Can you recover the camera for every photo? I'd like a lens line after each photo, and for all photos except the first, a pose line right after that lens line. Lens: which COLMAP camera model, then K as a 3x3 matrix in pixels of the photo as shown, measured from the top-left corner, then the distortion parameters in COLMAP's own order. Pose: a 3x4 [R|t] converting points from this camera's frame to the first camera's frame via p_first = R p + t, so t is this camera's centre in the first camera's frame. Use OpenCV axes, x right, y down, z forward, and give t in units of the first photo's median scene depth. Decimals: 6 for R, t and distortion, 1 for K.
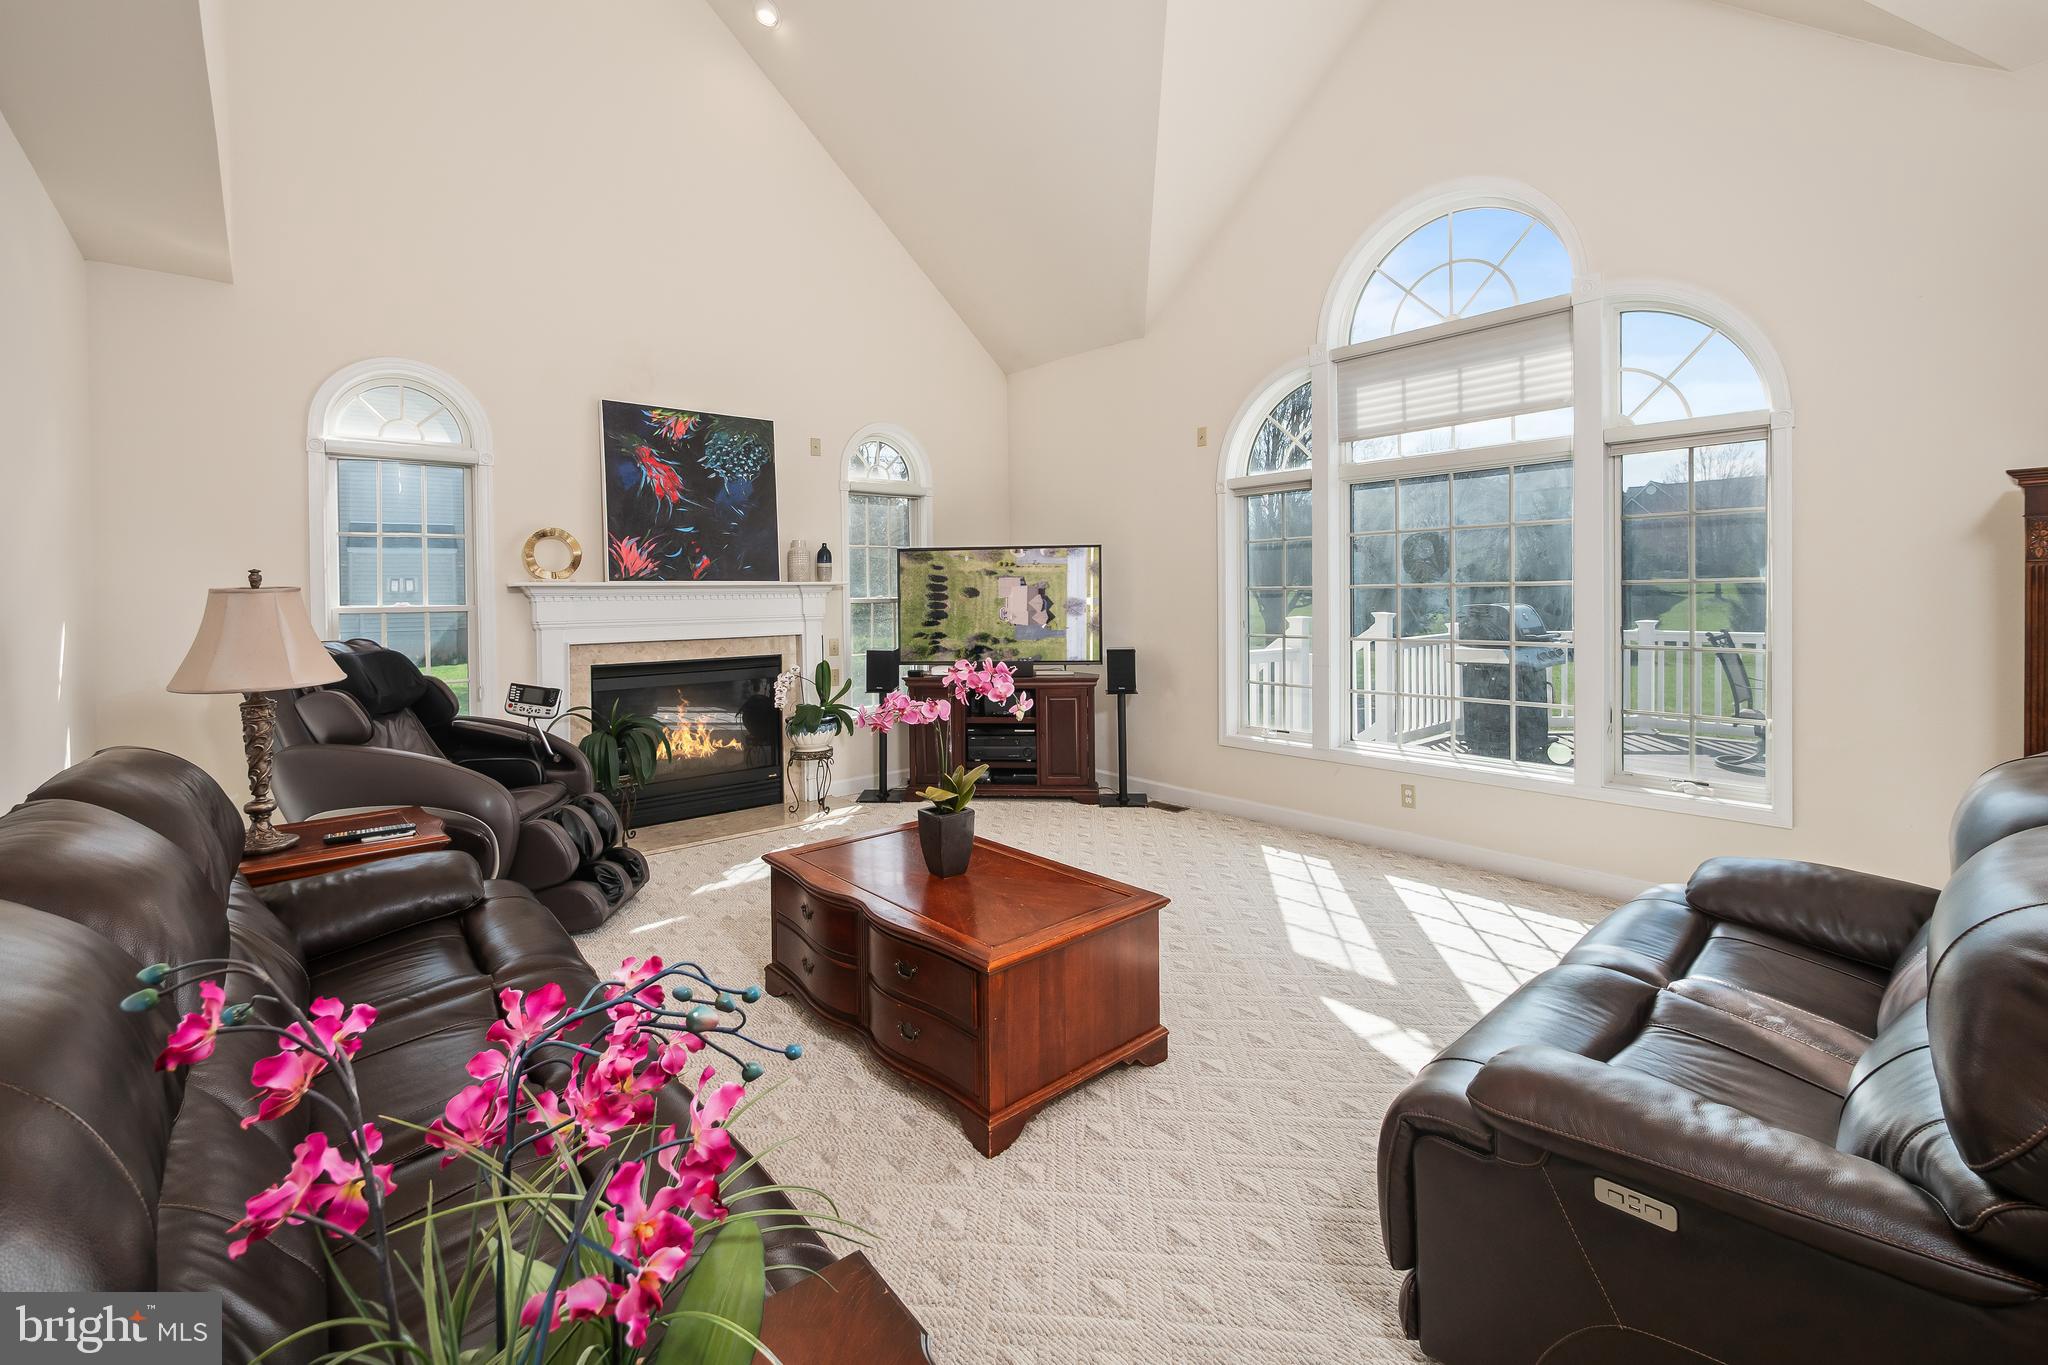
lens RADIAL K [[875.5, 0, 1000.7], [0, 875.5, 621.9], [0, 0, 1]] dist [0.001435, -0.001165]
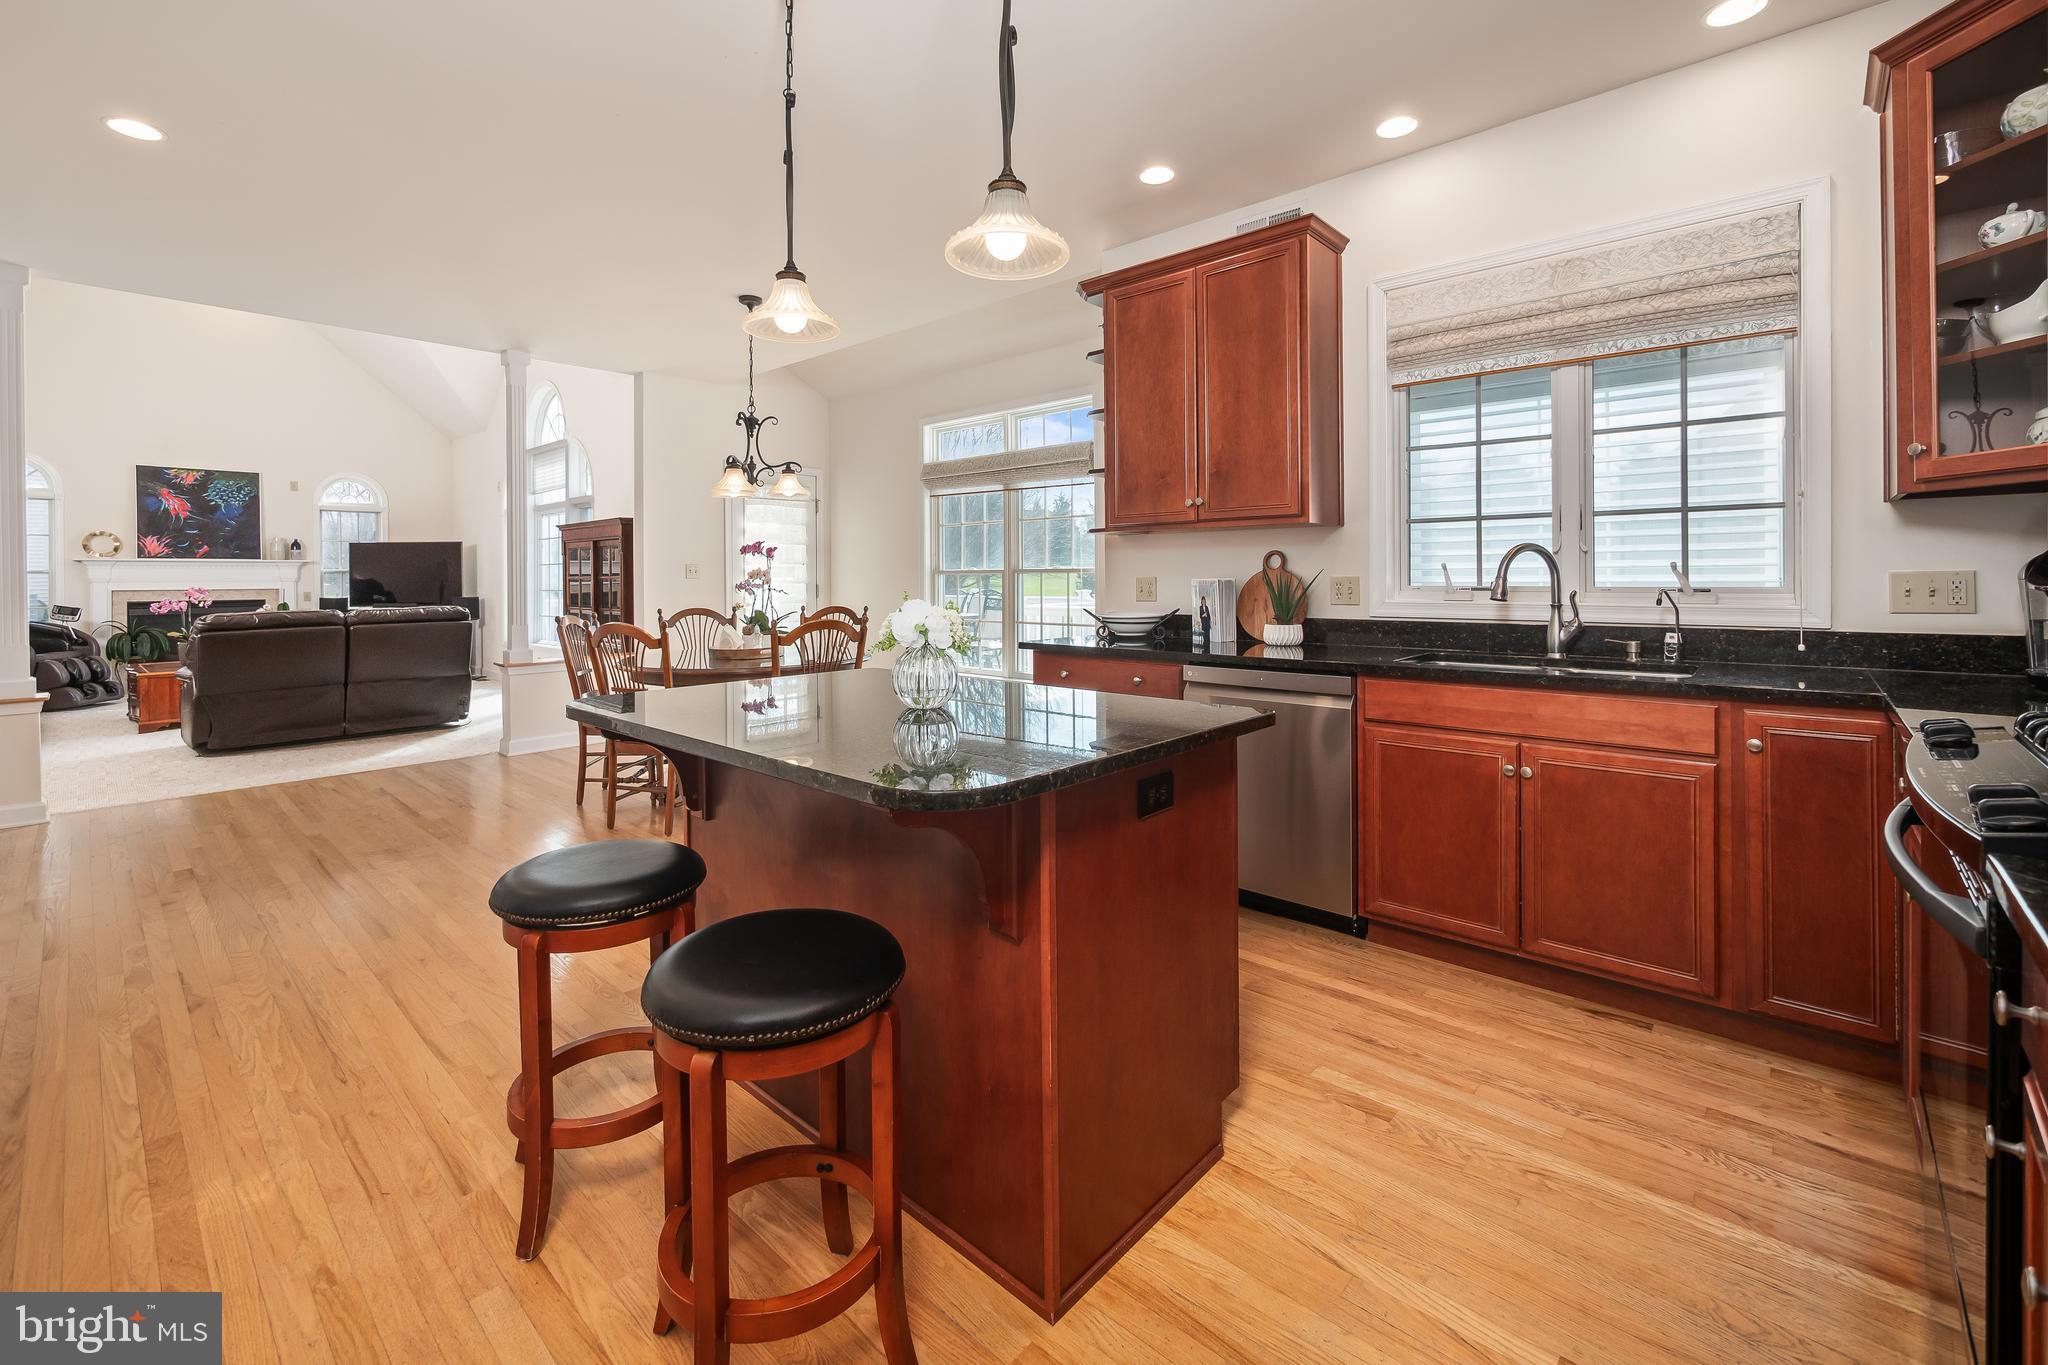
lens RADIAL K [[875.5, 0, 994.4], [0, 875.5, 579.5], [0, 0, 1]] dist [0.001435, -0.001165]
pose [[0.991418, 0.005817, 0.130602, 1.097844], [-0.001481, 0.999445, -0.033272, 0.057437], [-0.130724, 0.032793, 0.990876, -1.084413]]
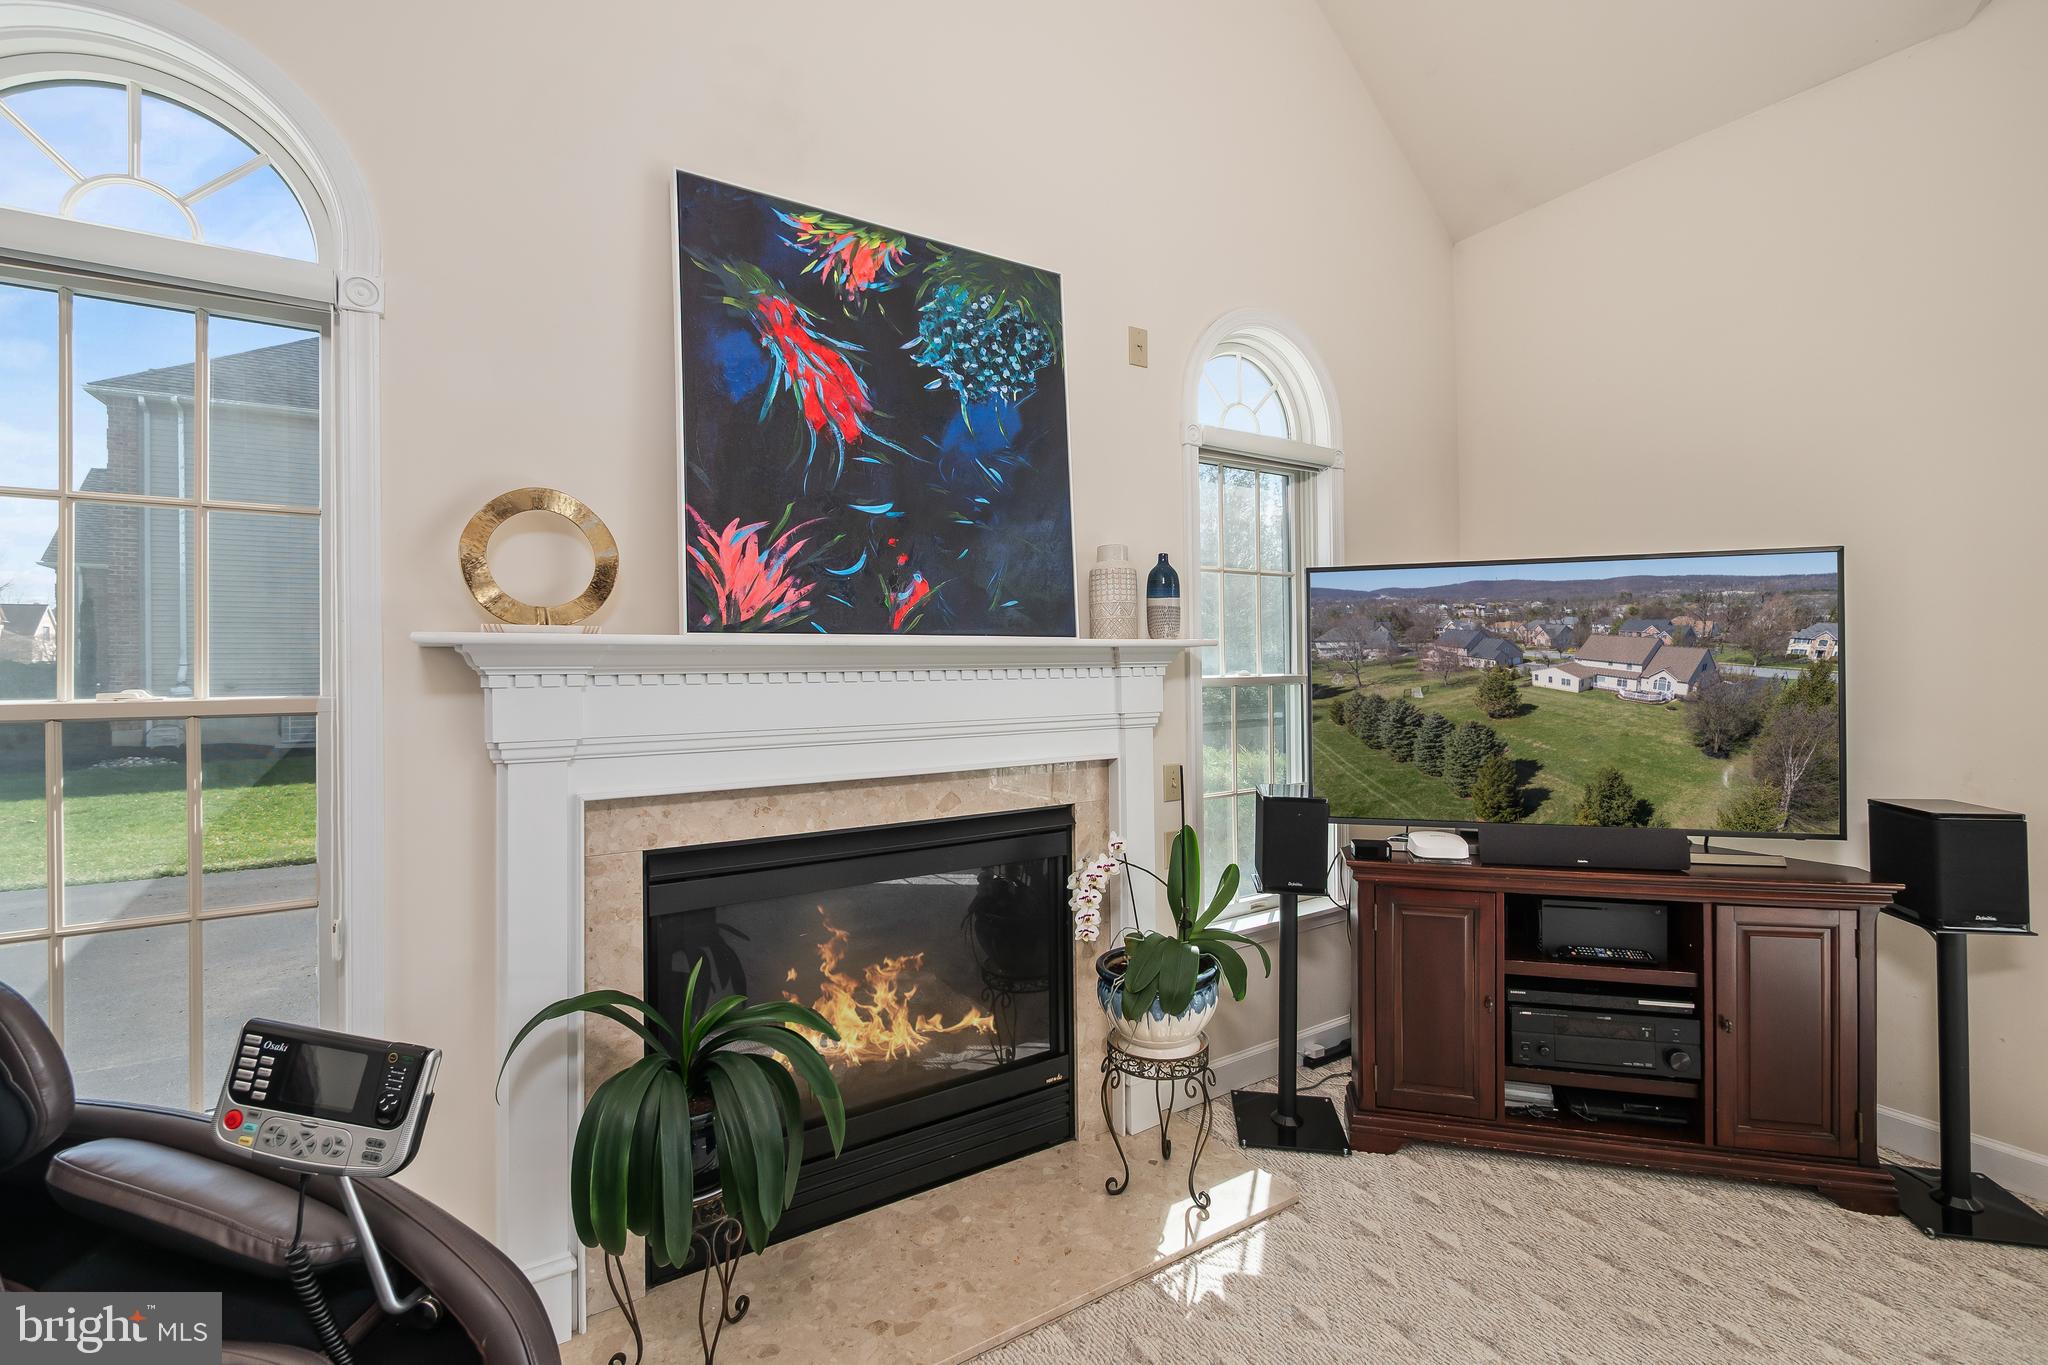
lens RADIAL K [[875.5, 0, 984.5], [0, 875.5, 666.7], [0, 0, 1]] dist [0.001435, -0.001165]
pose [[0.985317, -0.005465, -0.170648, -0.237136], [-0.001063, 0.999272, -0.038137, -0.016742], [0.170732, 0.037759, 0.984594, 0.602922]]
